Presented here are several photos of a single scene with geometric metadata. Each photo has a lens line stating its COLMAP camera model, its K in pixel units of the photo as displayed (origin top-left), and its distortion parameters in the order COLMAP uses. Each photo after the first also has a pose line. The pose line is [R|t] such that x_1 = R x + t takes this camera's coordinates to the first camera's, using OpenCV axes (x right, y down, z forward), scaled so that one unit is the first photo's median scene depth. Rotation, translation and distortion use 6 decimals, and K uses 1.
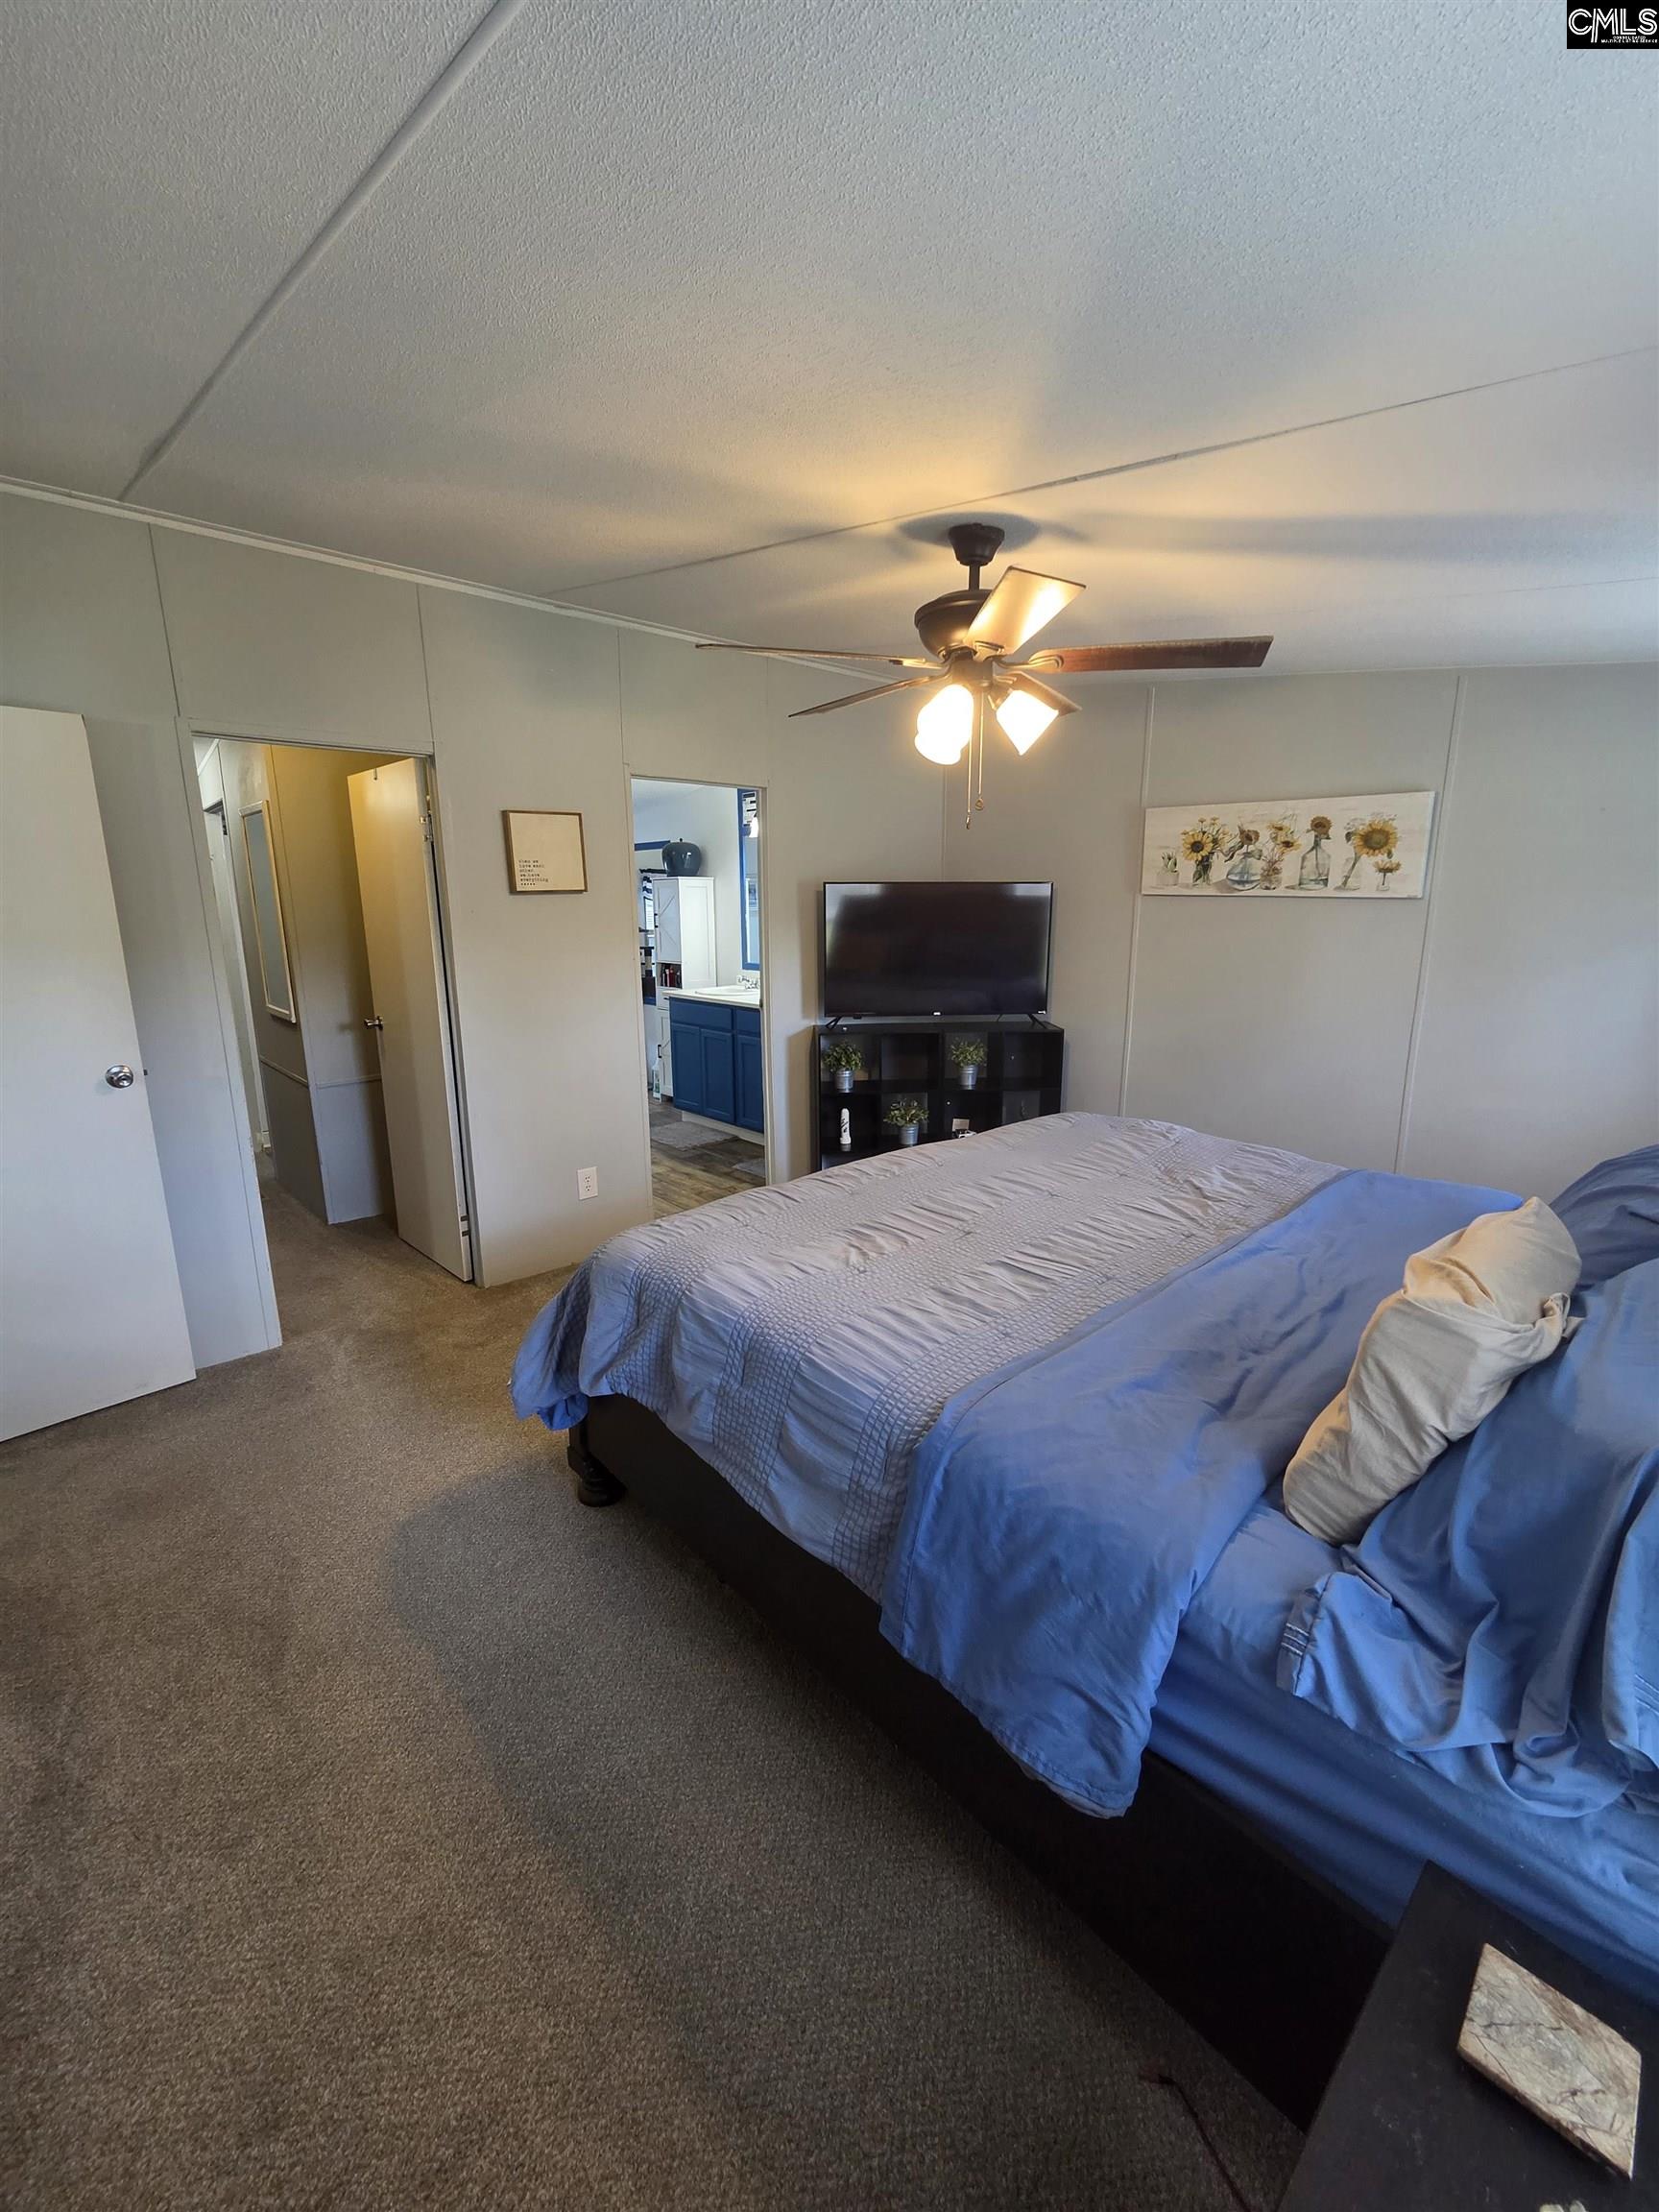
lens RADIAL K [[909.7, 0, 840.6], [0, 909.7, 1093.0], [0, 0, 1]] dist [-0.010877, 0.005627]
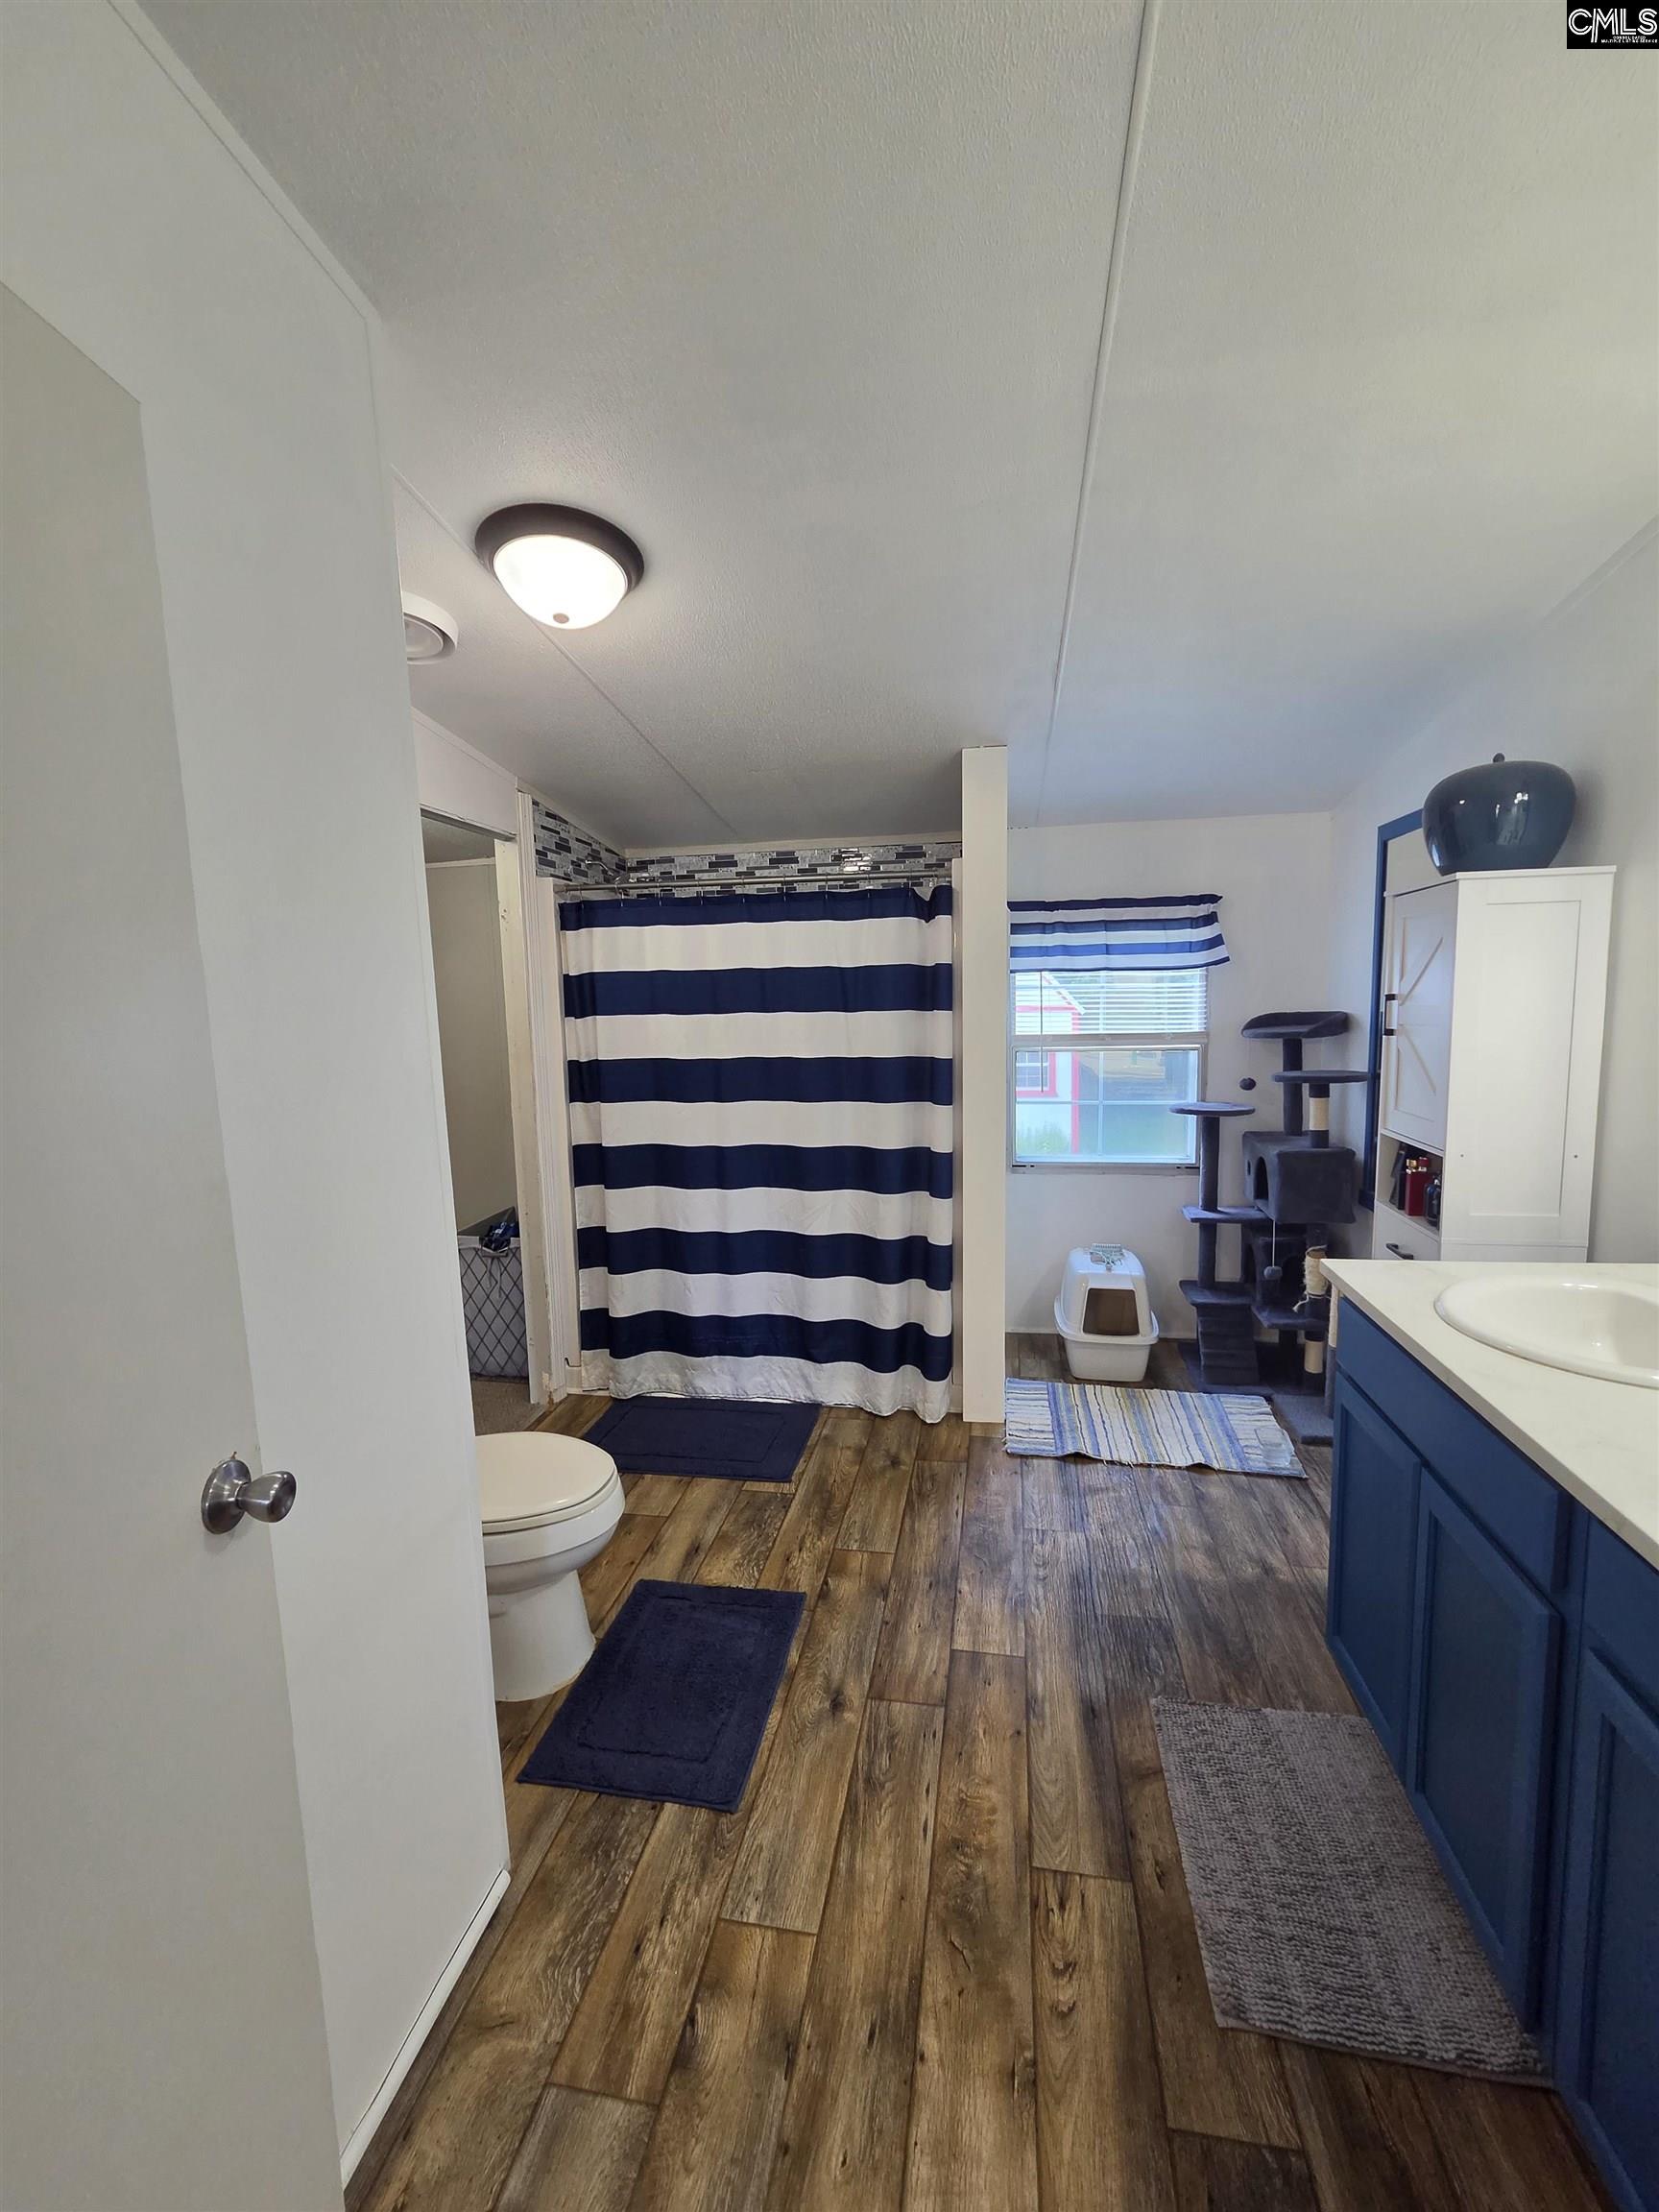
lens RADIAL K [[909.7, 0, 854.9], [0, 909.7, 1095.4], [0, 0, 1]] dist [-0.010877, 0.005627]
pose [[0.615373, 0.072905, -0.784857, -0.058801], [-0.136777, 0.990485, -0.015236, -0.130464], [0.776278, 0.116726, 0.619489, 0.655035]]
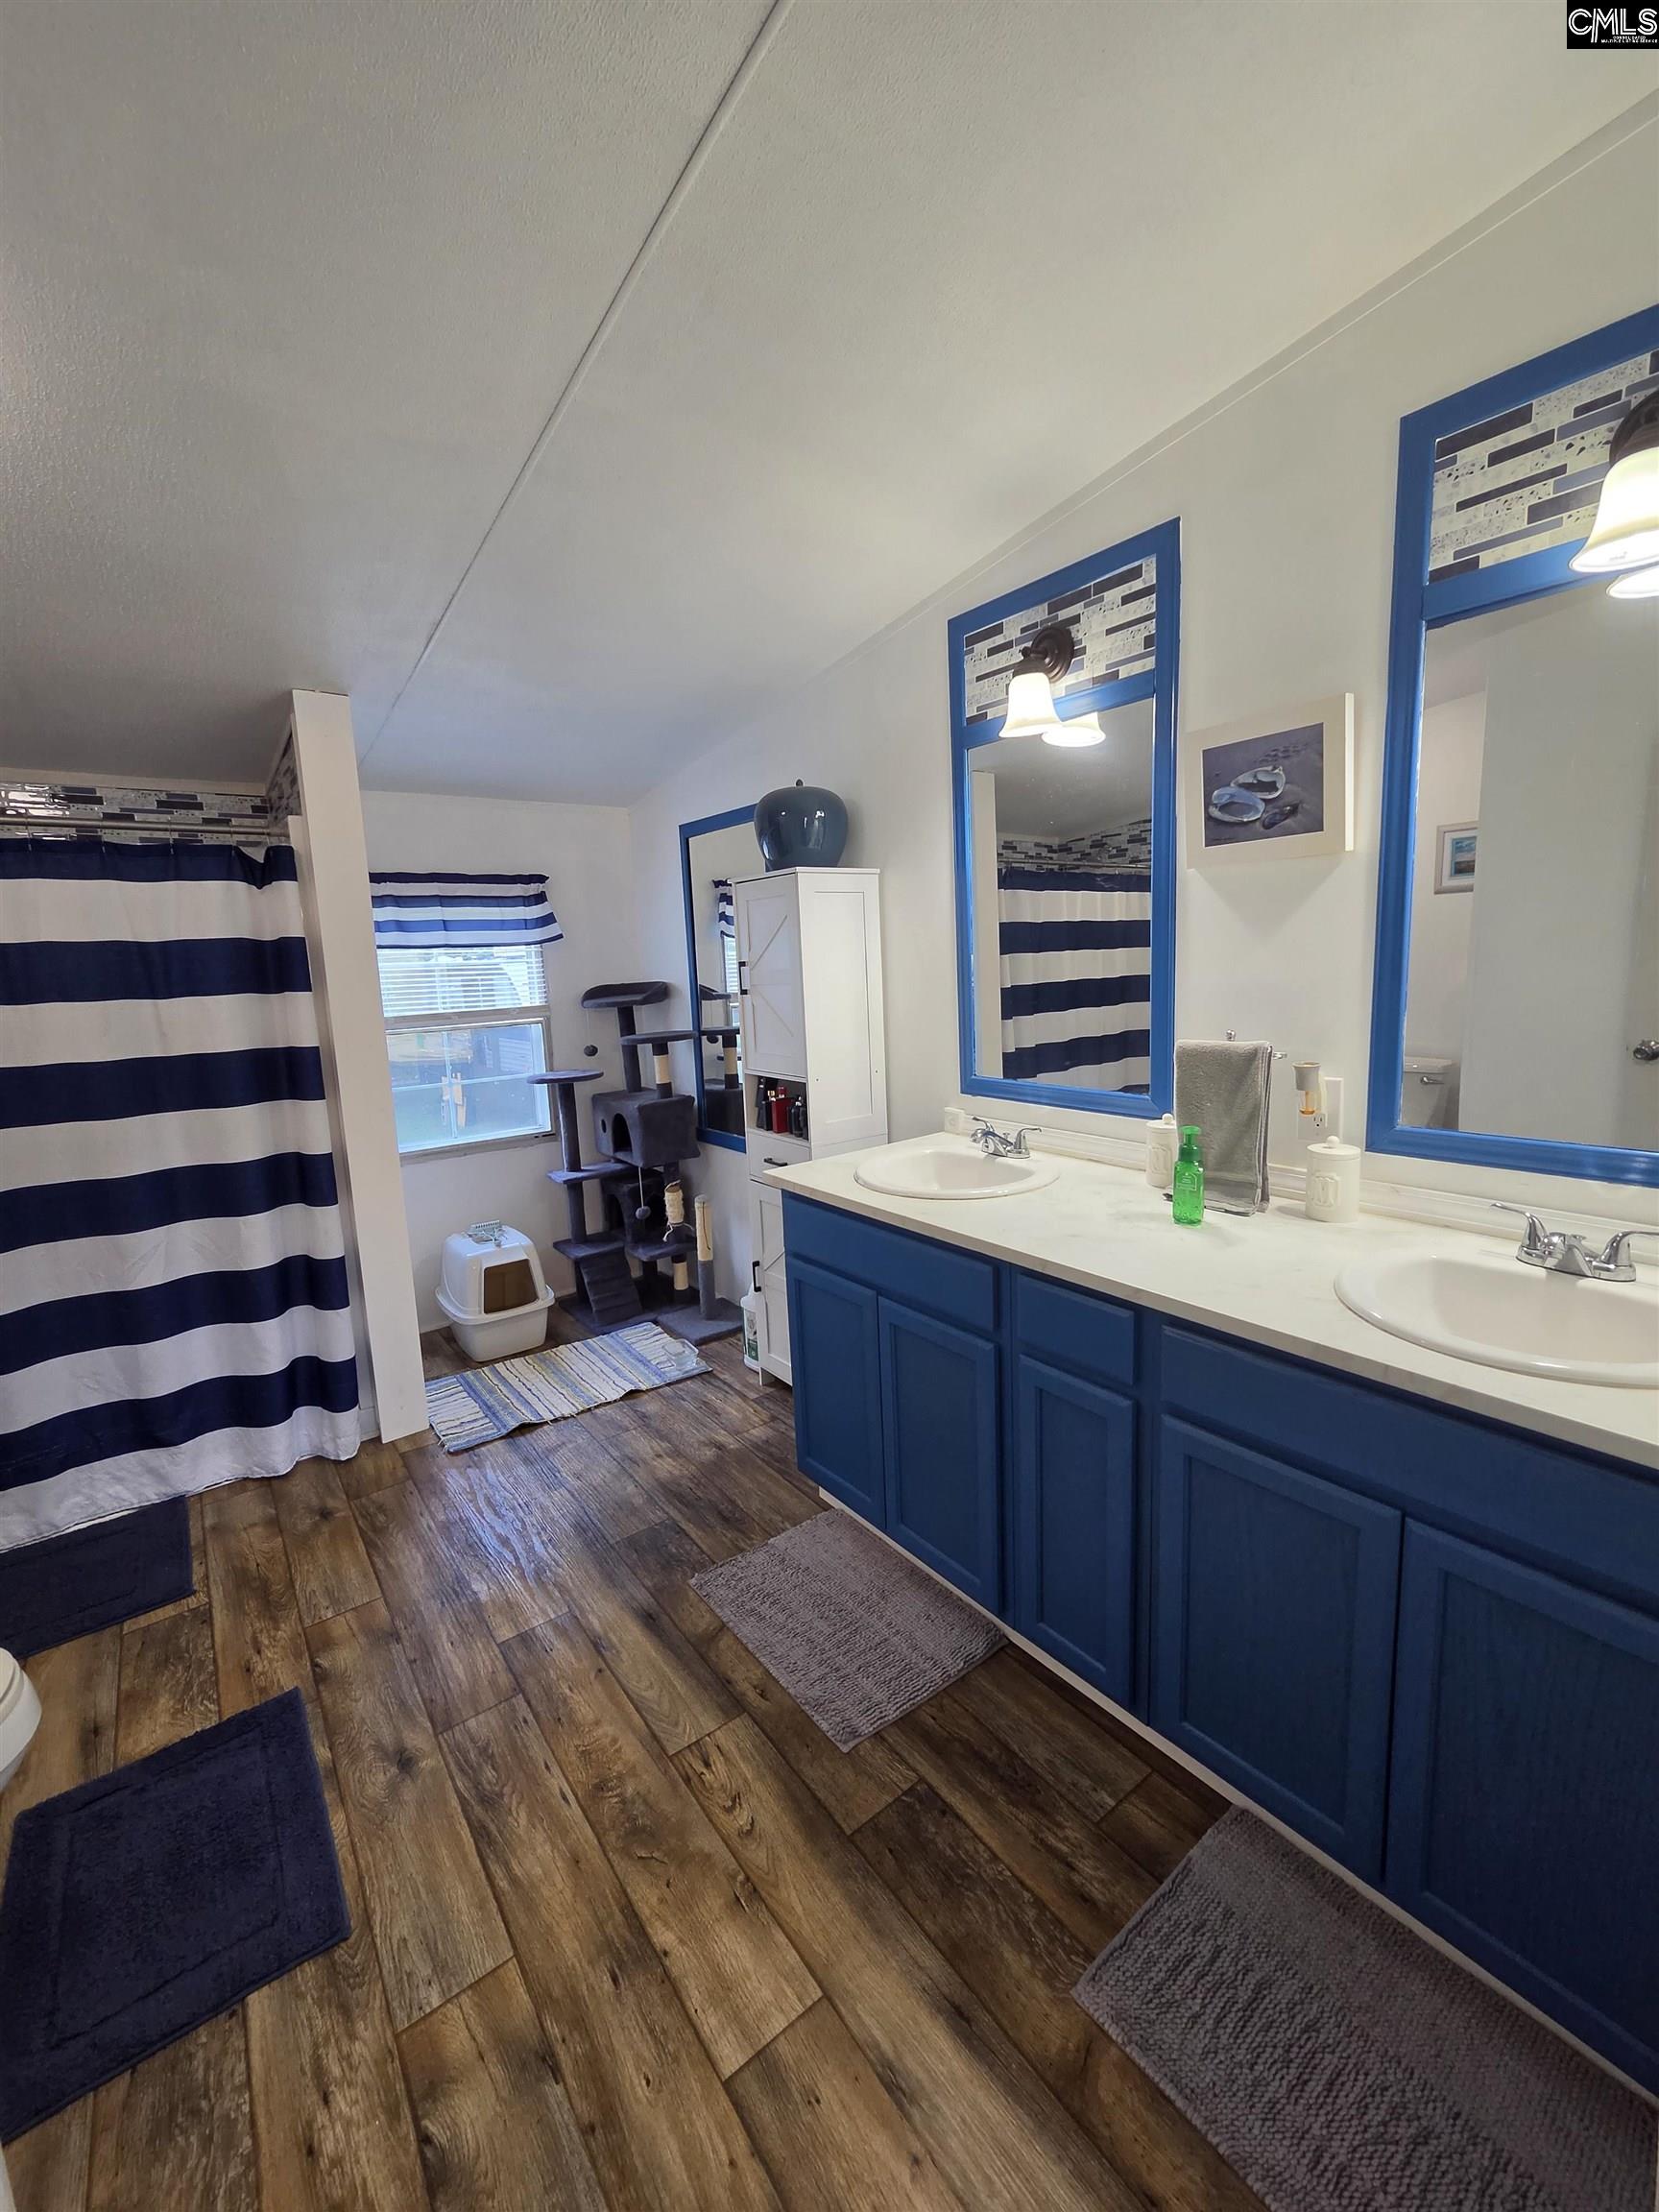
lens RADIAL K [[909.7, 0, 838.1], [0, 909.7, 1089.9], [0, 0, 1]] dist [-0.010877, 0.005627]
pose [[0.994526, -0.026959, -0.100953, -0.120577], [0.021788, 0.998411, -0.051973, -0.117344], [0.102194, 0.049489, 0.993533, 0.599454]]
